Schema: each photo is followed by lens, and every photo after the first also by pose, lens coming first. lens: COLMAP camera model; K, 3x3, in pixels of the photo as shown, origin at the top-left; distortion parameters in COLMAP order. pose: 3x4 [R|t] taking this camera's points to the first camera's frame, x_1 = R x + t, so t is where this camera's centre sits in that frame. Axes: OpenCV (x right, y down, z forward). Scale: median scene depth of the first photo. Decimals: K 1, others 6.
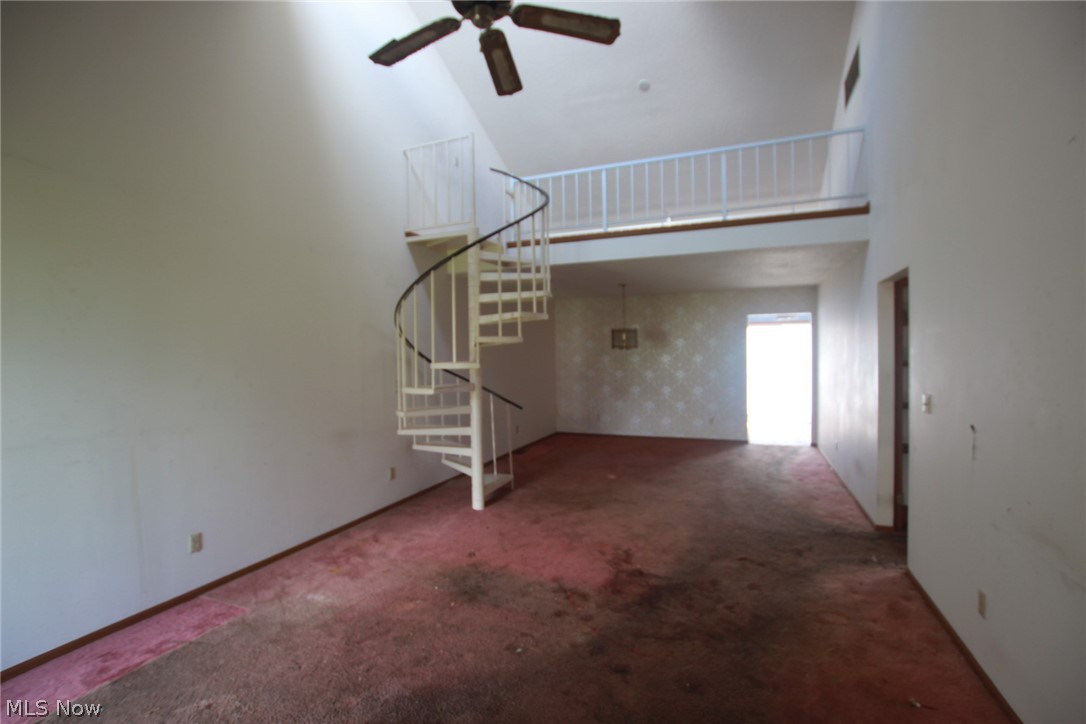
lens RADIAL K [[502.8, 0, 547.9], [0, 502.8, 365.0], [0, 0, 1]] dist [-0.032481, 0.006075]
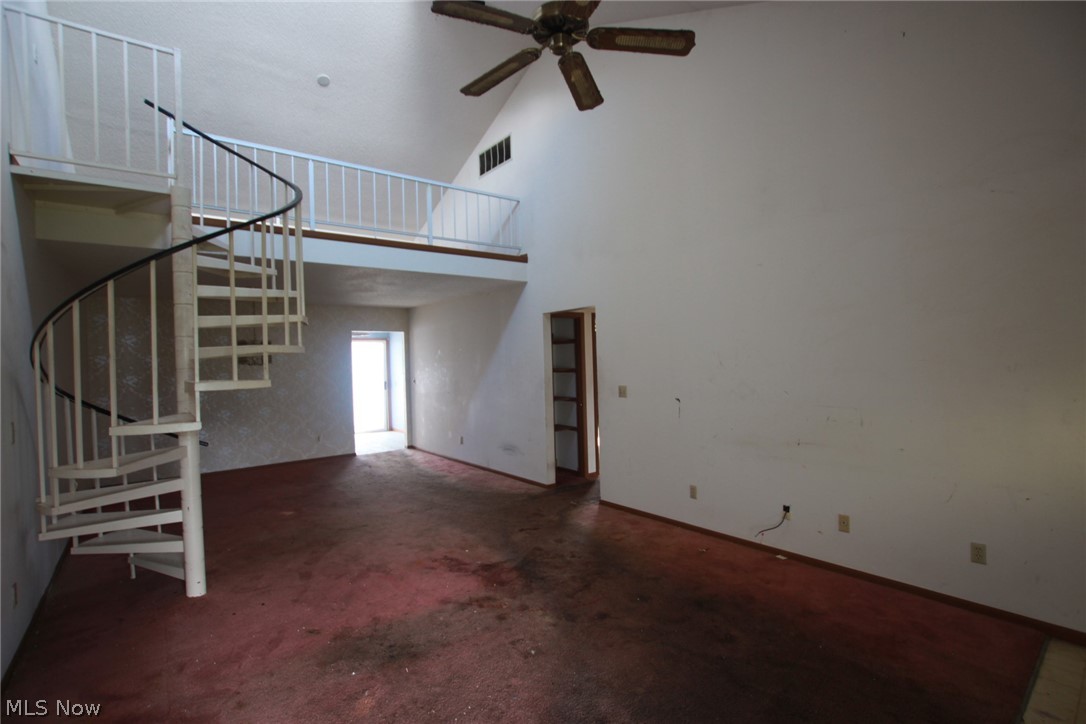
lens RADIAL K [[502.8, 0, 547.9], [0, 502.8, 365.0], [0, 0, 1]] dist [-0.032481, 0.006075]
pose [[0.491063, -0.009163, 0.871076, -0.665808], [0.040669, 0.999096, -0.012417, -0.001322], [-0.870174, 0.041523, 0.490992, 0.320936]]
